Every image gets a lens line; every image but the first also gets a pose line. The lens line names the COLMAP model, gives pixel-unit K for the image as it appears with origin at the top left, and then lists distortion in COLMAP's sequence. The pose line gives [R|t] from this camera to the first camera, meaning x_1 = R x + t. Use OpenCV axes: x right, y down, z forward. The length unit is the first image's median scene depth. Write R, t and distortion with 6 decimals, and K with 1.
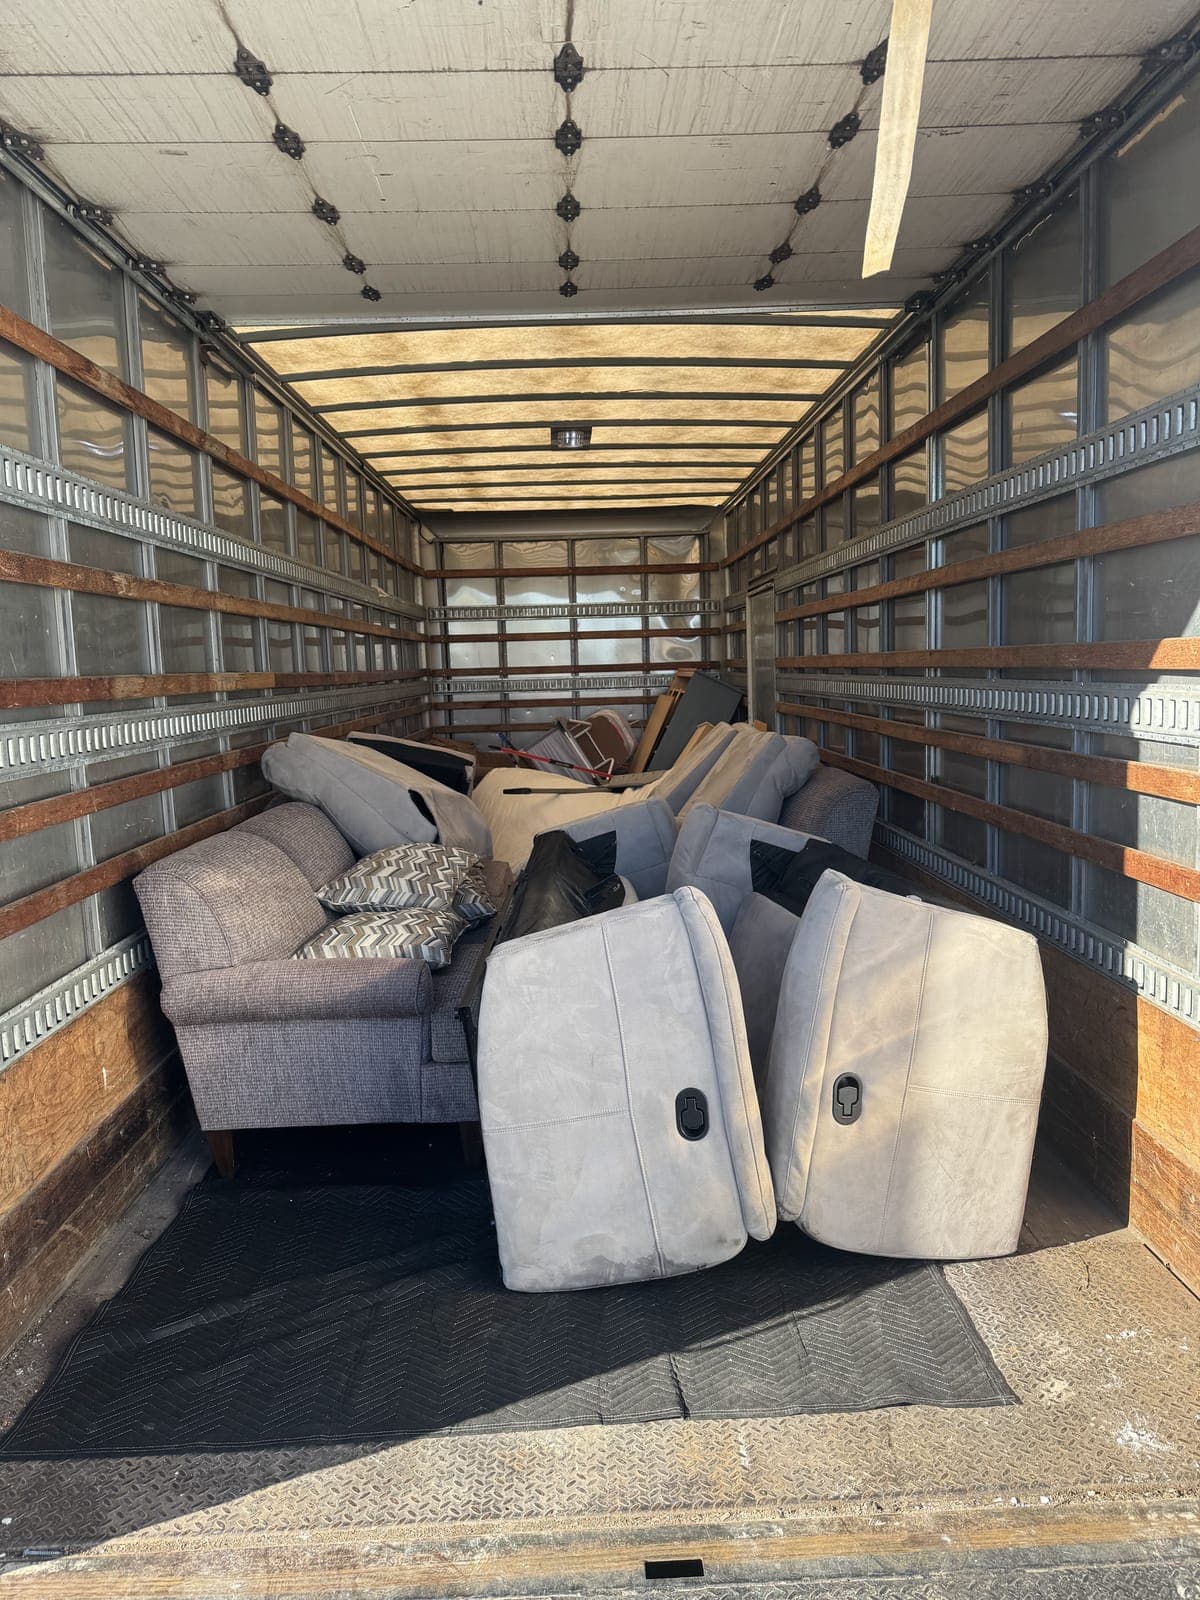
lens RADIAL K [[1138.4, 0, 612.9], [0, 1138.4, 794.1], [0, 0, 1]] dist [0.019717, -0.025858]
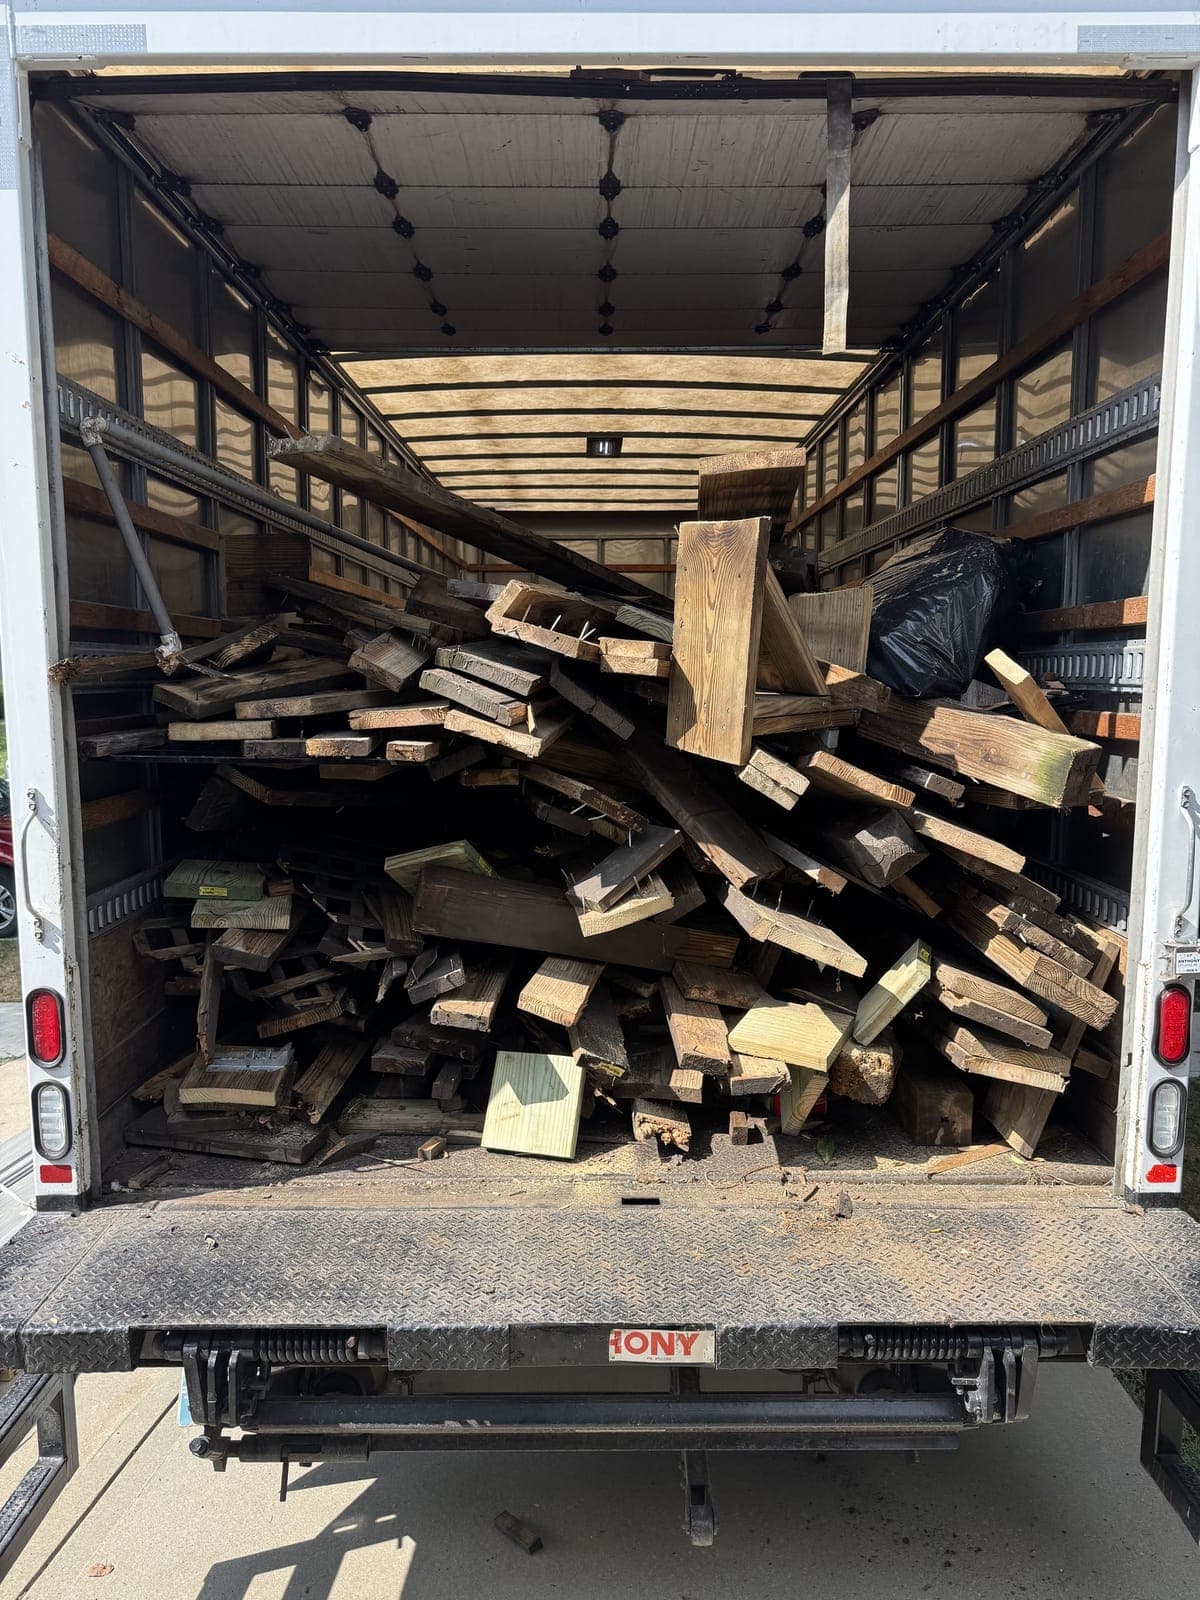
lens RADIAL K [[1138.4, 0, 606.7], [0, 1138.4, 809.0], [0, 0, 1]] dist [0.019717, -0.025858]
pose [[0.999119, 0.034093, -0.024462, 0.008564], [-0.033928, 0.999399, 0.007138, 0.057290], [0.024691, -0.006301, 0.999675, -0.197719]]
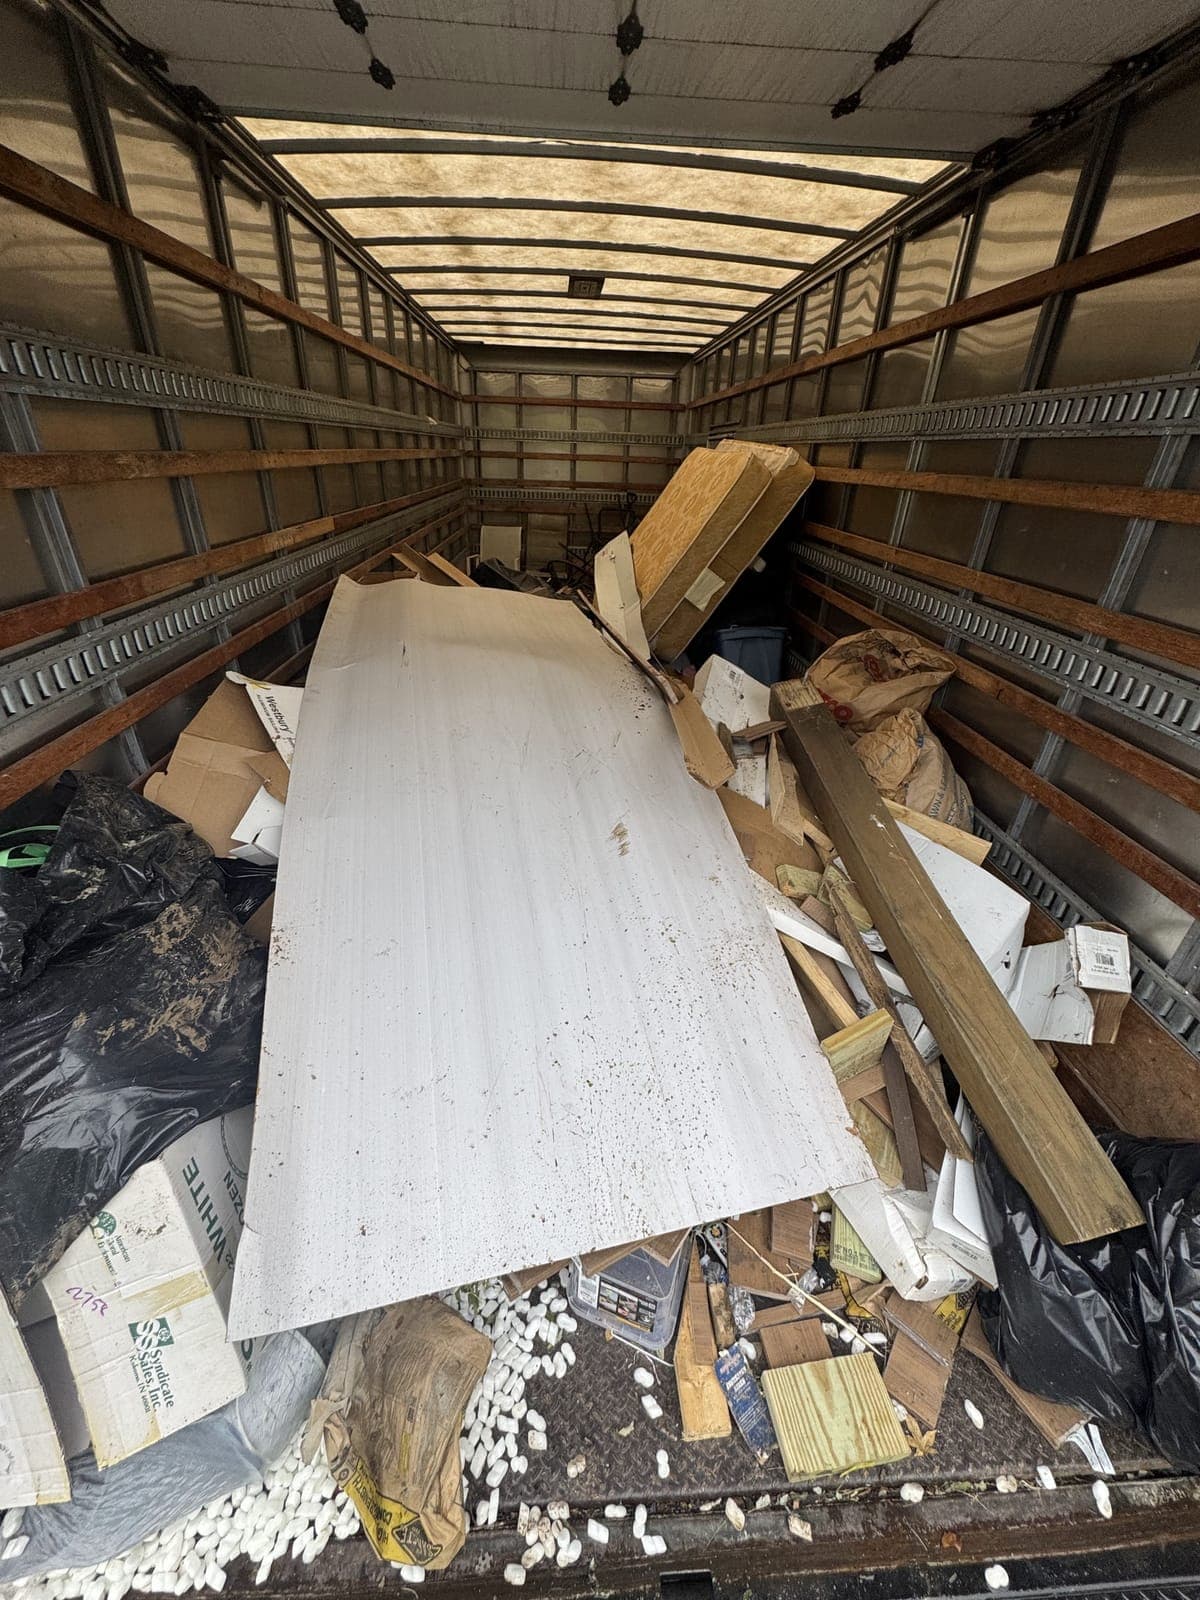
lens RADIAL K [[643.9, 0, 599.8], [0, 643.9, 802.8], [0, 0, 1]] dist [-0.001263, 0.000243]
pose [[0.997728, 0.049650, 0.045528, -0.036670], [-0.063137, 0.924850, 0.375055, -0.103068], [-0.023485, -0.377078, 0.925884, 0.267738]]
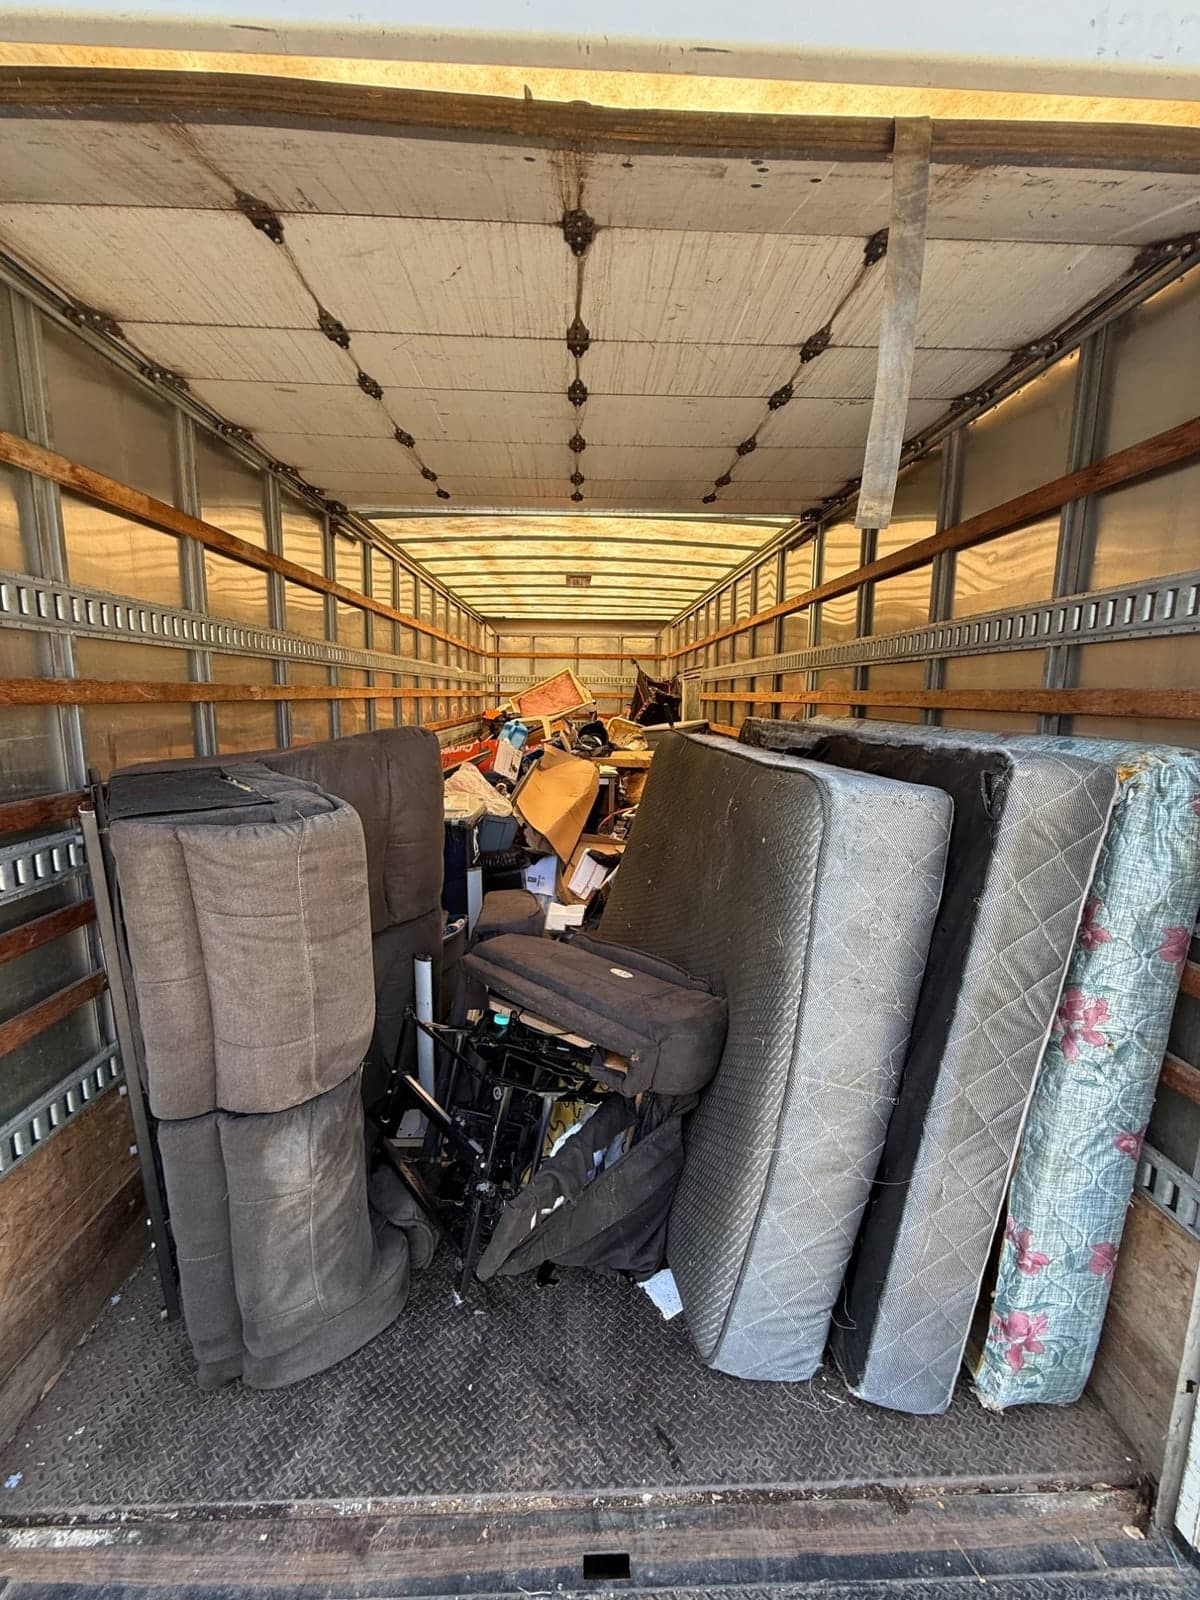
lens RADIAL K [[643.9, 0, 600.9], [0, 643.9, 788.4], [0, 0, 1]] dist [-0.001263, 0.000243]
pose [[0.999009, 0.043957, 0.007049, 0.002128], [-0.044147, 0.998588, 0.029542, -0.072246], [-0.005741, -0.029823, 0.999539, 0.123814]]
